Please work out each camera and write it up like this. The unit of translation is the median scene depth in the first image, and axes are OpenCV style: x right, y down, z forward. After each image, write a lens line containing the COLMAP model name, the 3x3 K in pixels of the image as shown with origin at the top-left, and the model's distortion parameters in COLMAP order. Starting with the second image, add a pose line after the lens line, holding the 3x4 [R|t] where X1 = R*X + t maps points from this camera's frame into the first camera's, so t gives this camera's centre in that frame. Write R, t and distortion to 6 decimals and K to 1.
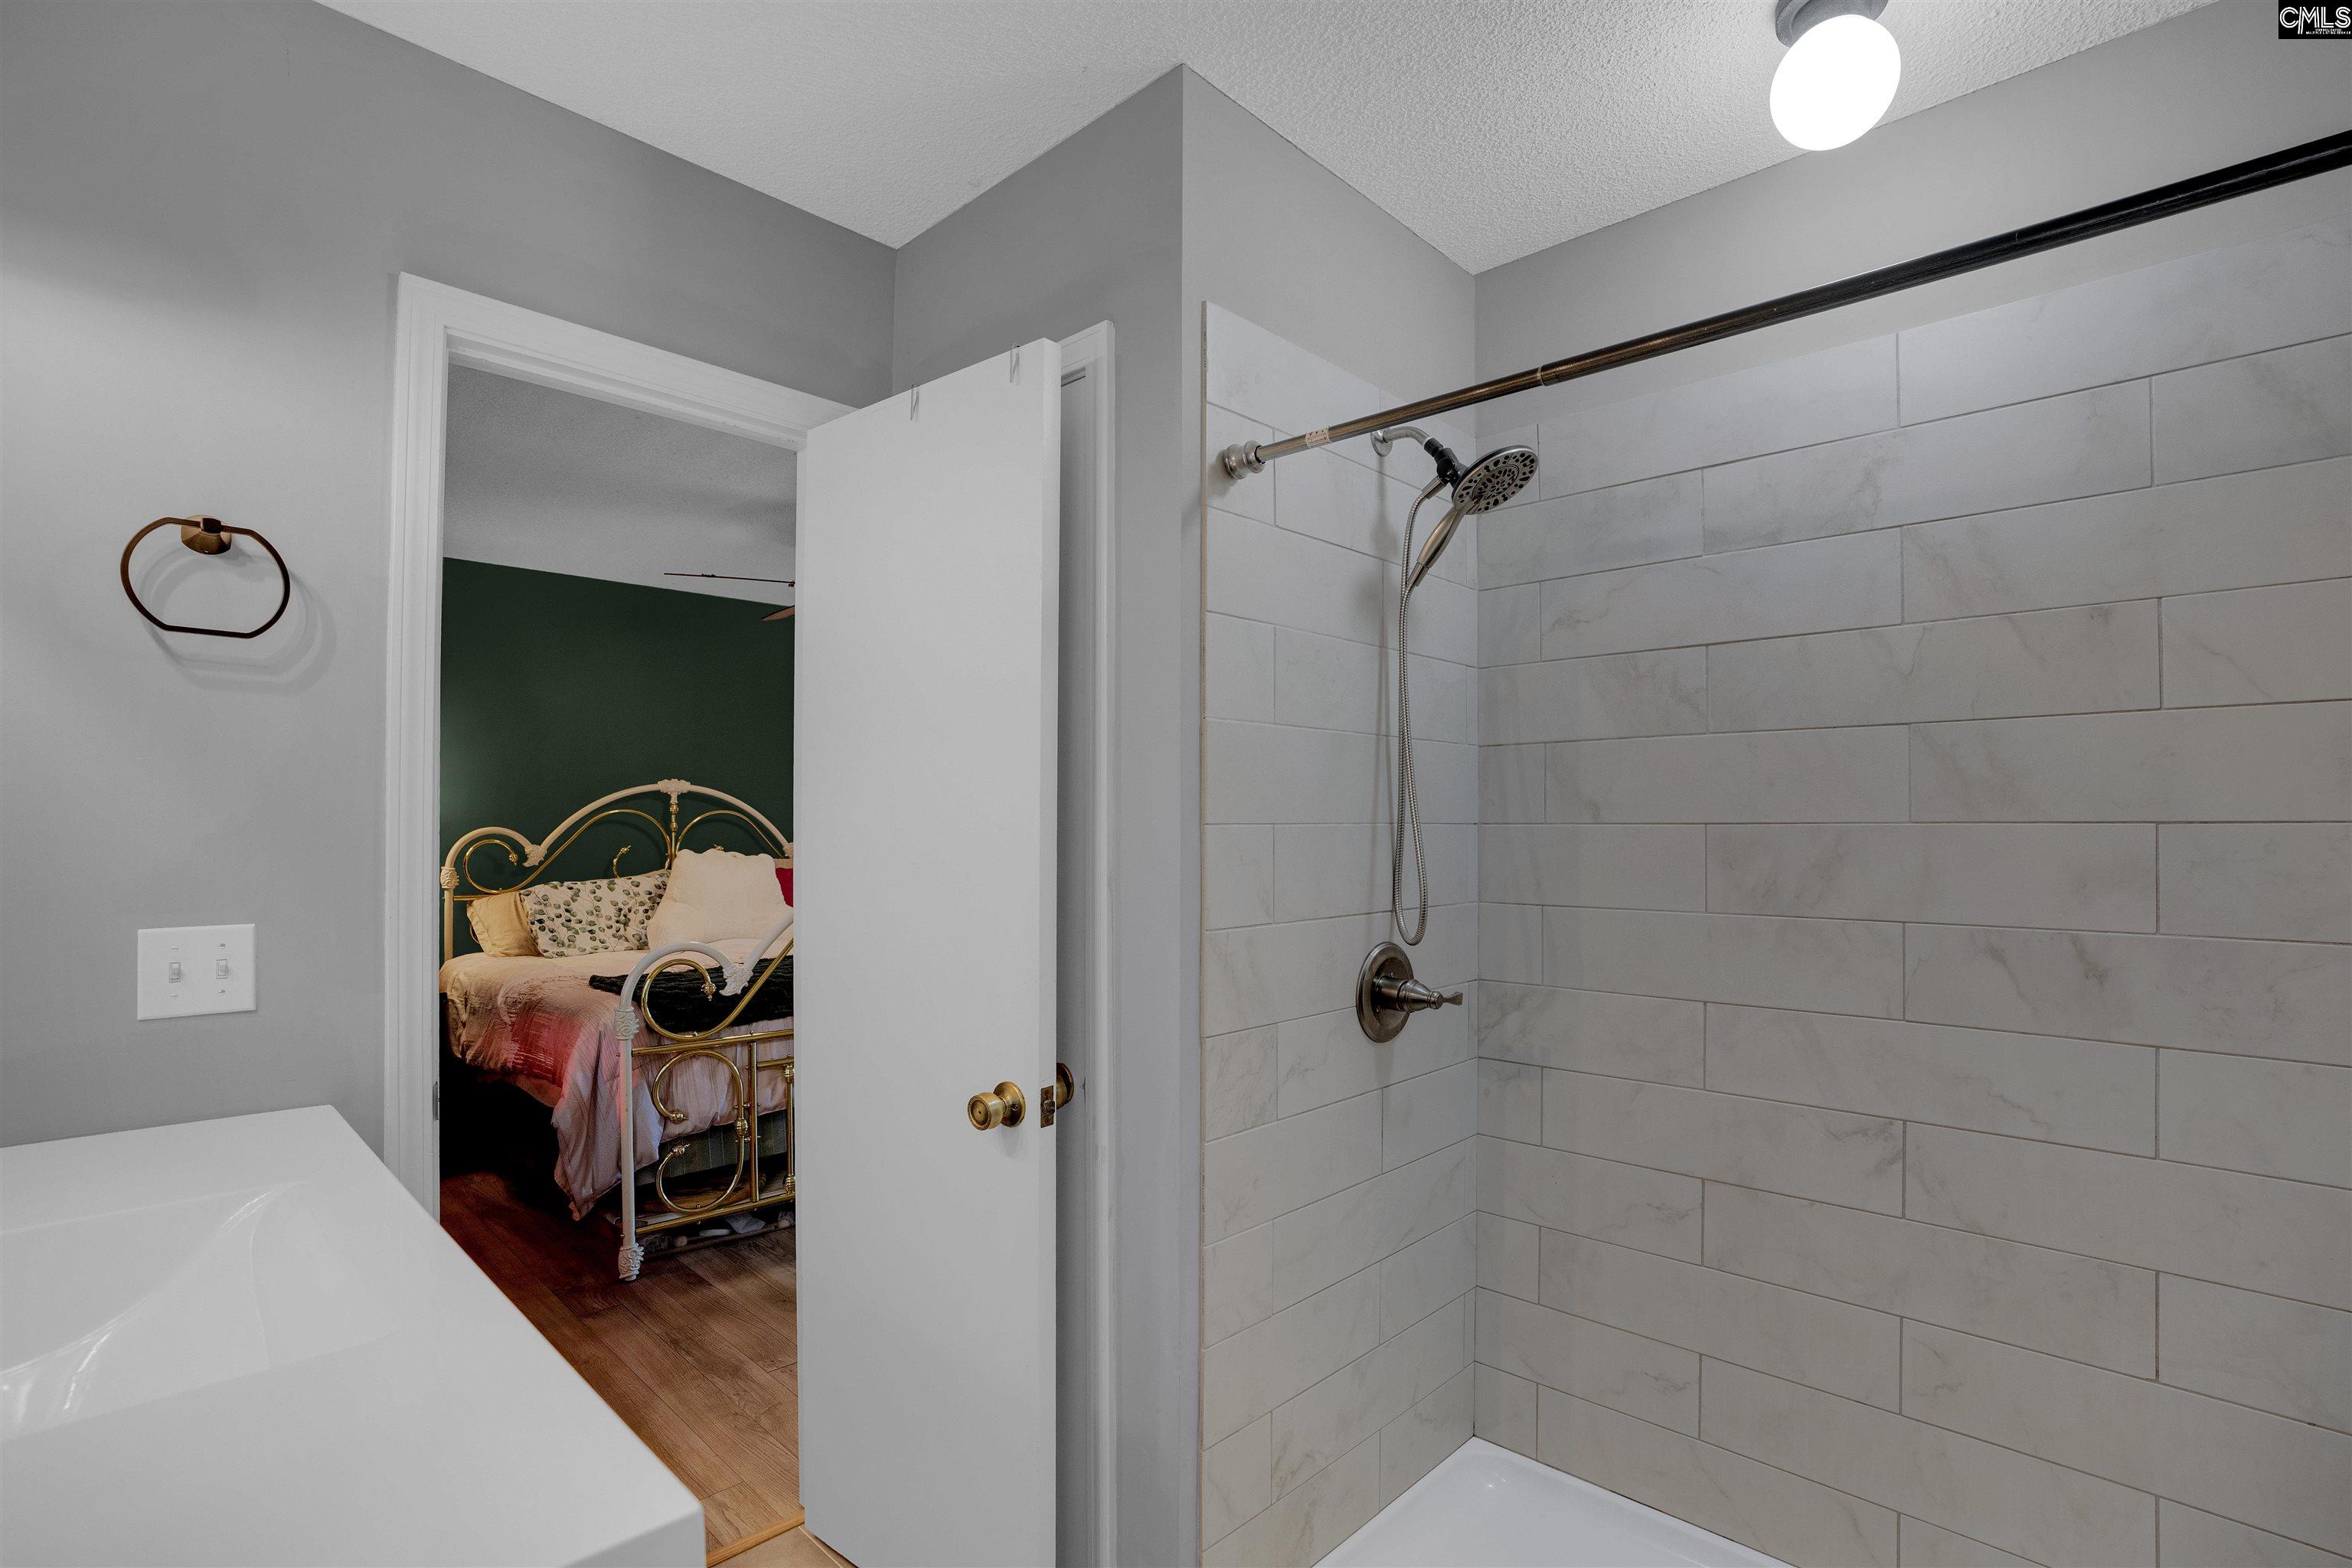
lens RADIAL K [[1113.1, 0, 1150.7], [0, 1113.1, 760.2], [0, 0, 1]] dist [-0.037058, 0.000101]
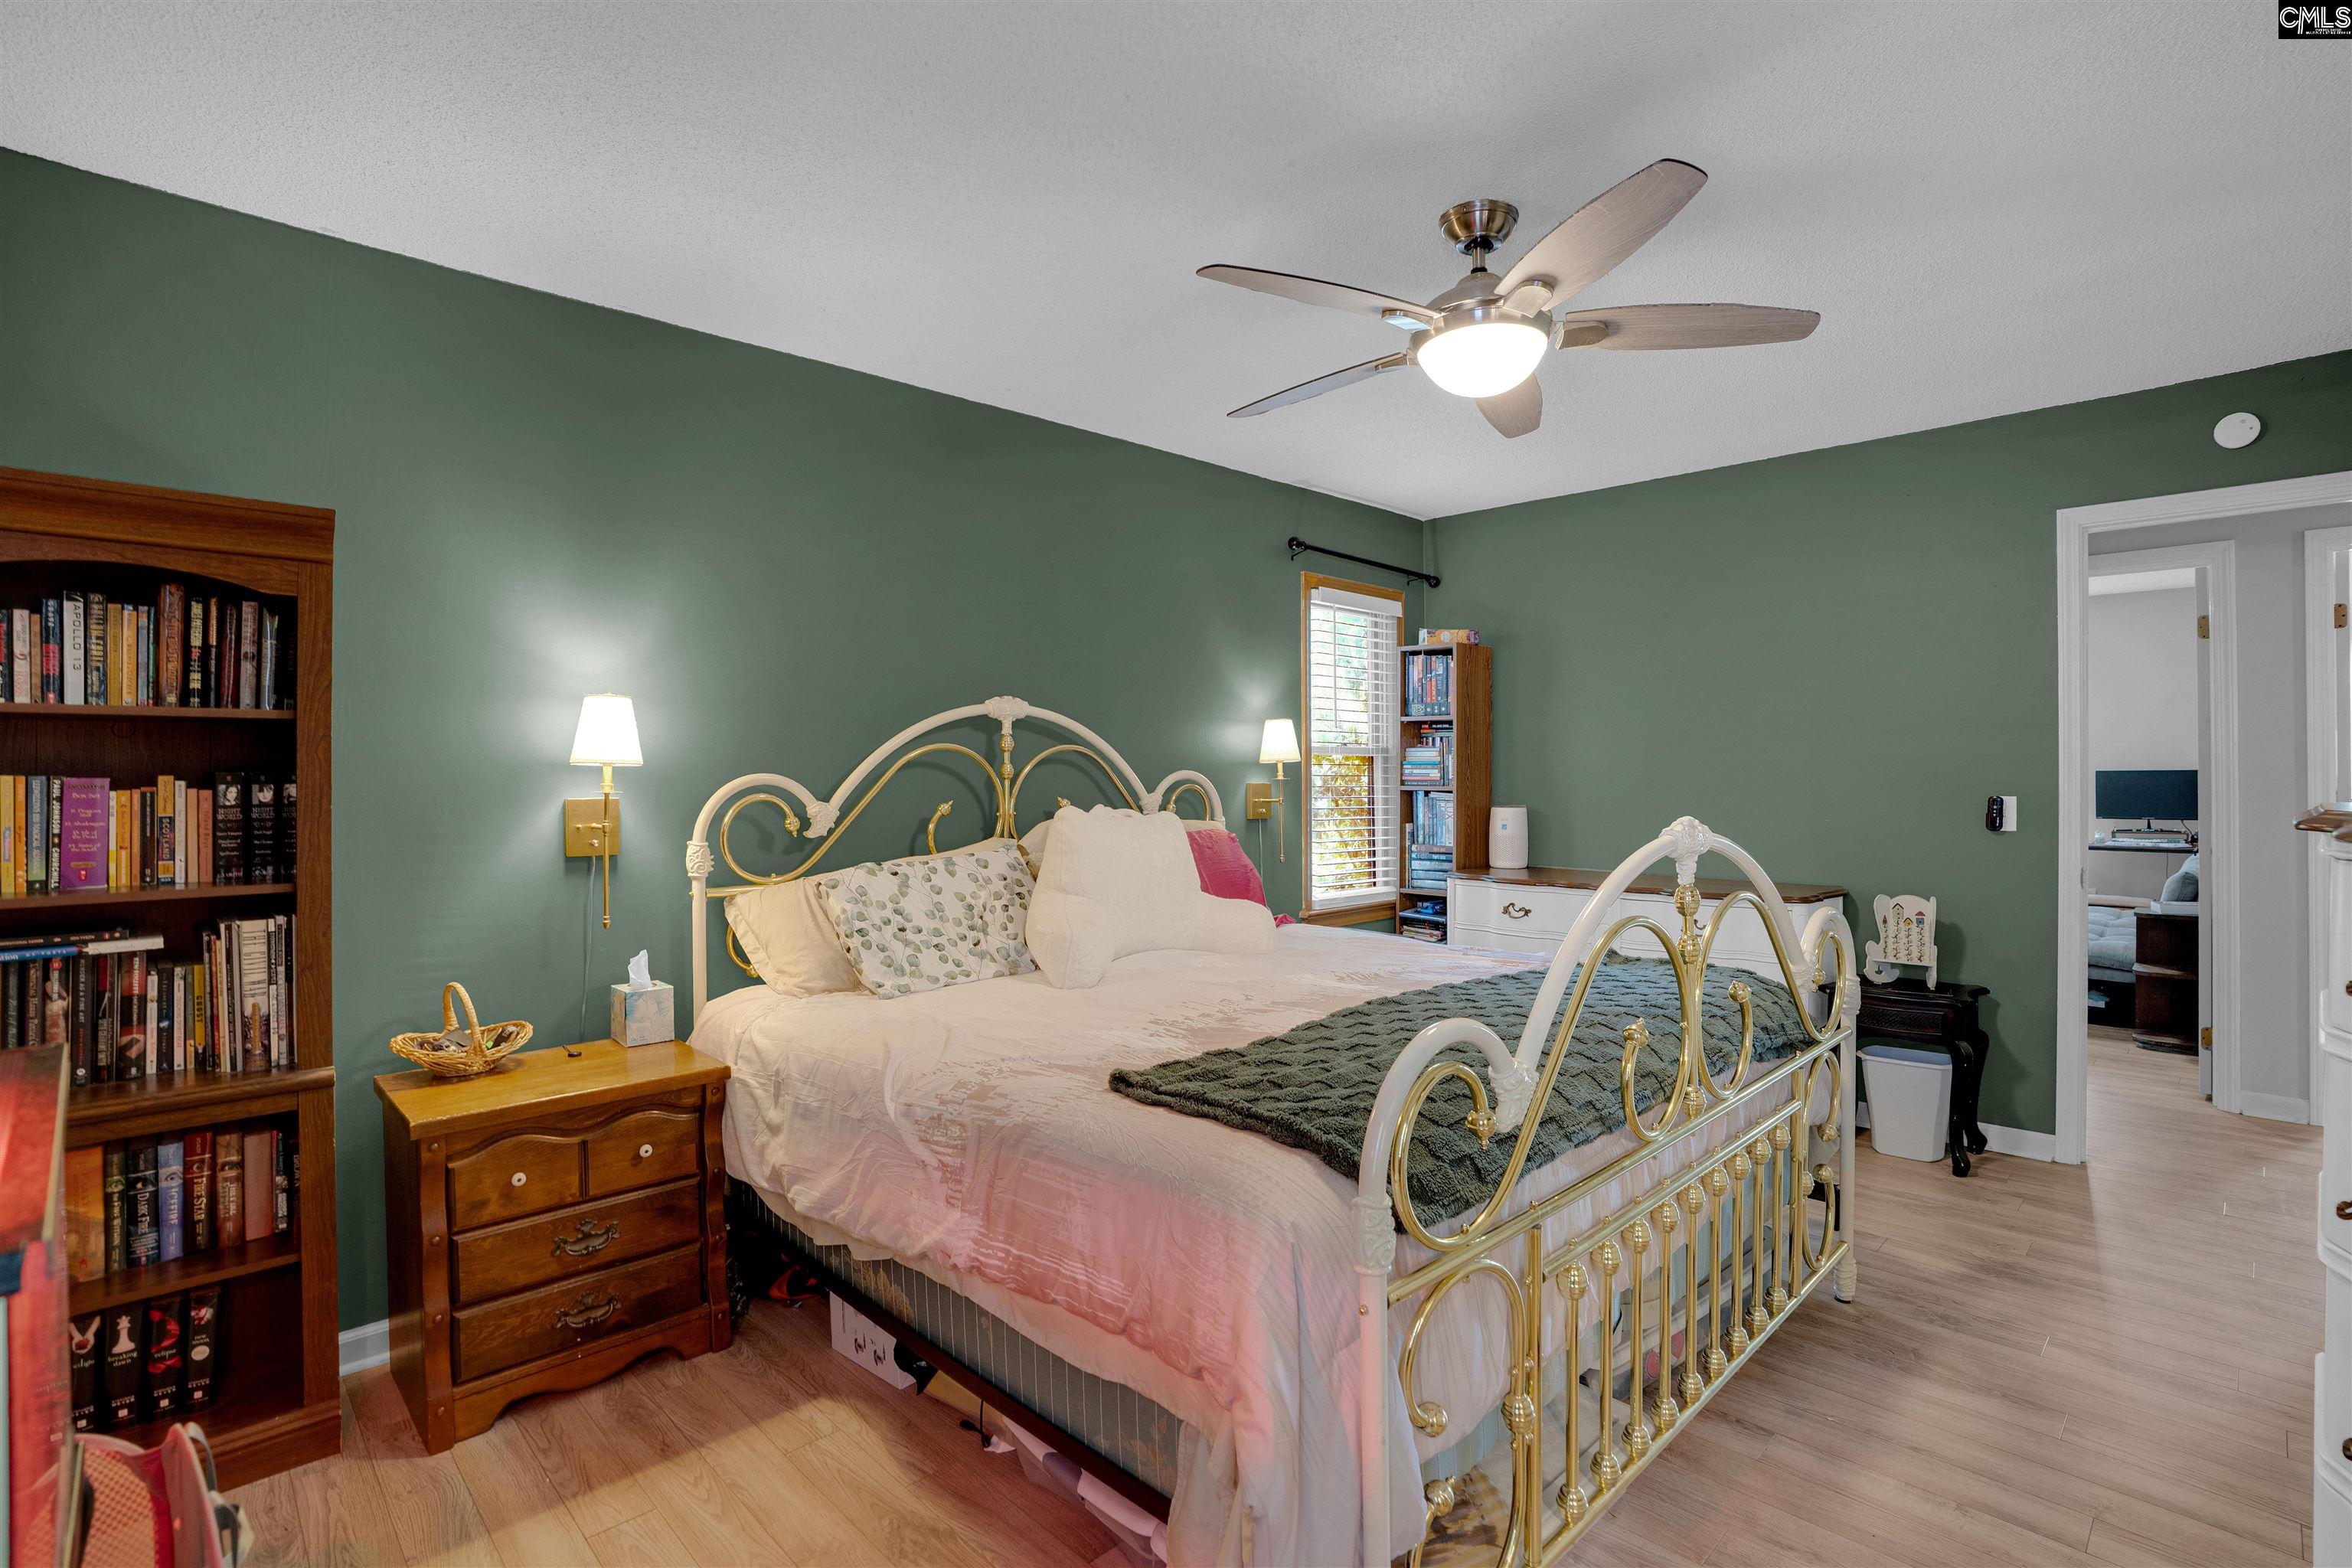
lens RADIAL K [[1113.1, 0, 1150.7], [0, 1113.1, 760.2], [0, 0, 1]] dist [-0.037058, 0.000101]
pose [[0.999554, -0.010094, -0.028095, -0.368954], [0.011294, 0.999015, 0.042905, 0.030294], [0.027634, -0.043203, 0.998684, 0.402639]]
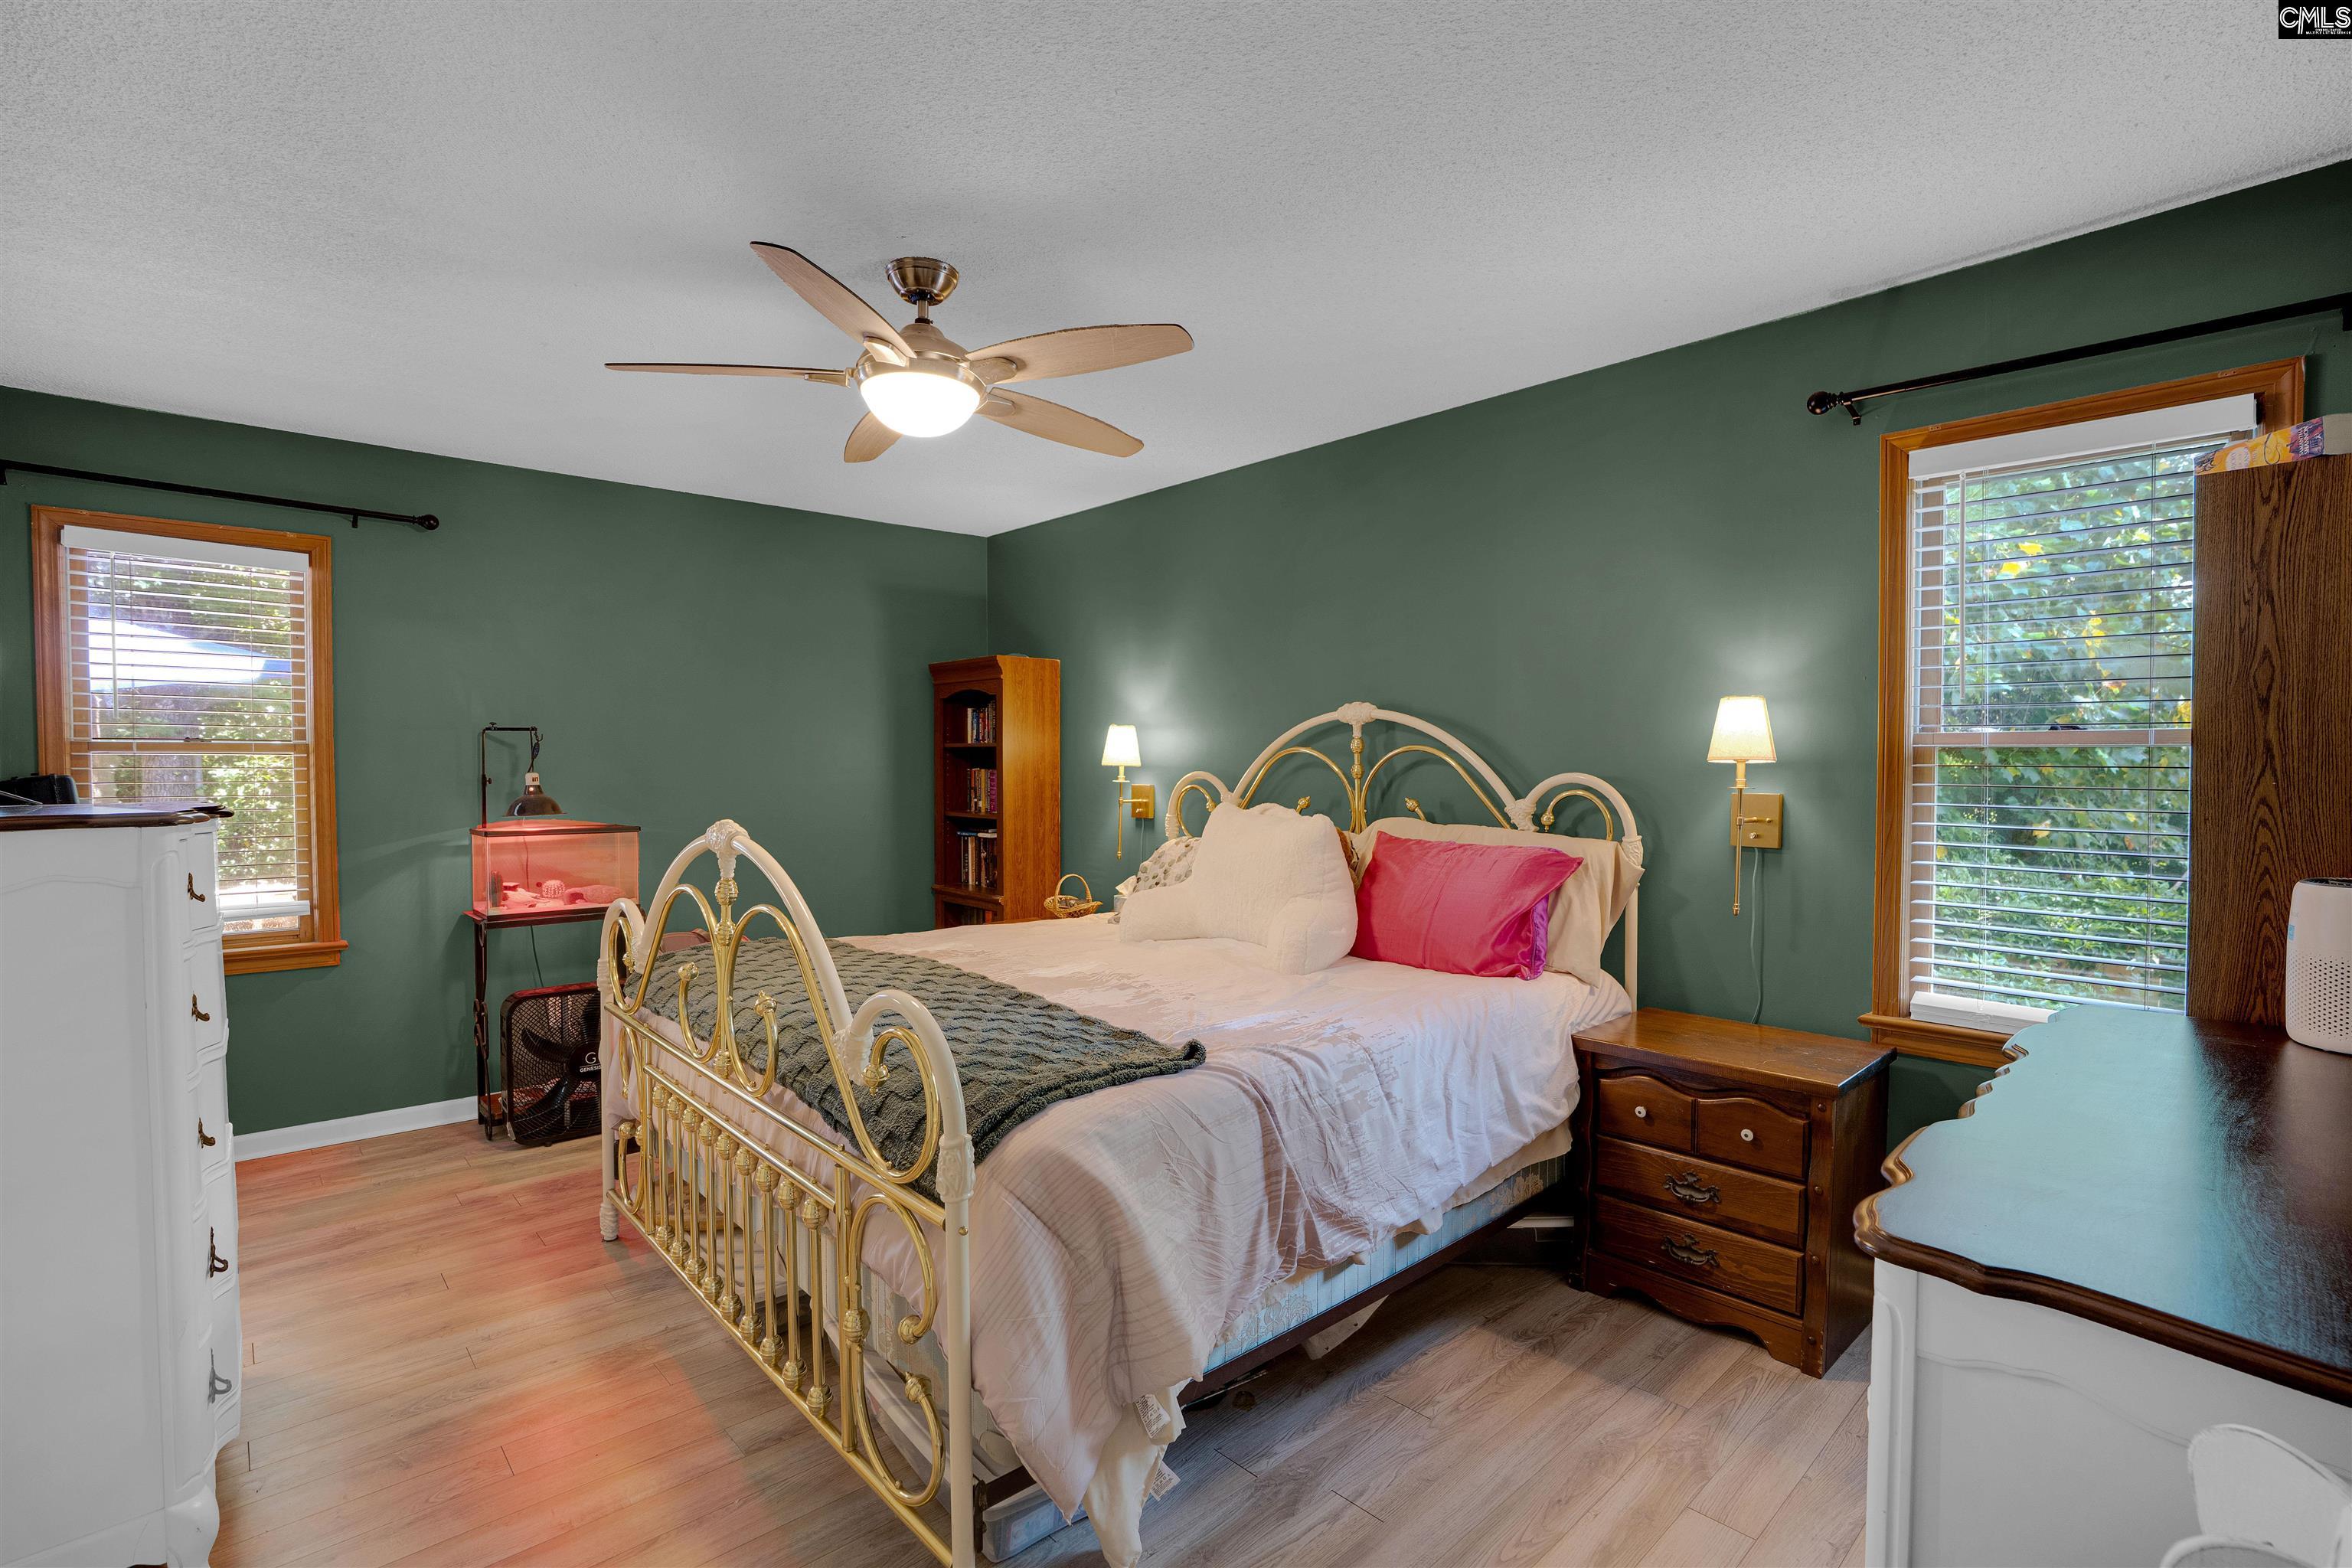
lens RADIAL K [[1033.7, 0, 1176.0], [0, 1033.7, 784.0], [0, 0, 1]] dist [-0.028755, 0.000252]
pose [[-0.056008, 0.013736, -0.998336, 0.245382], [0.048472, 0.998764, 0.011023, 0.061764], [0.997253, -0.047774, -0.056605, 1.028827]]
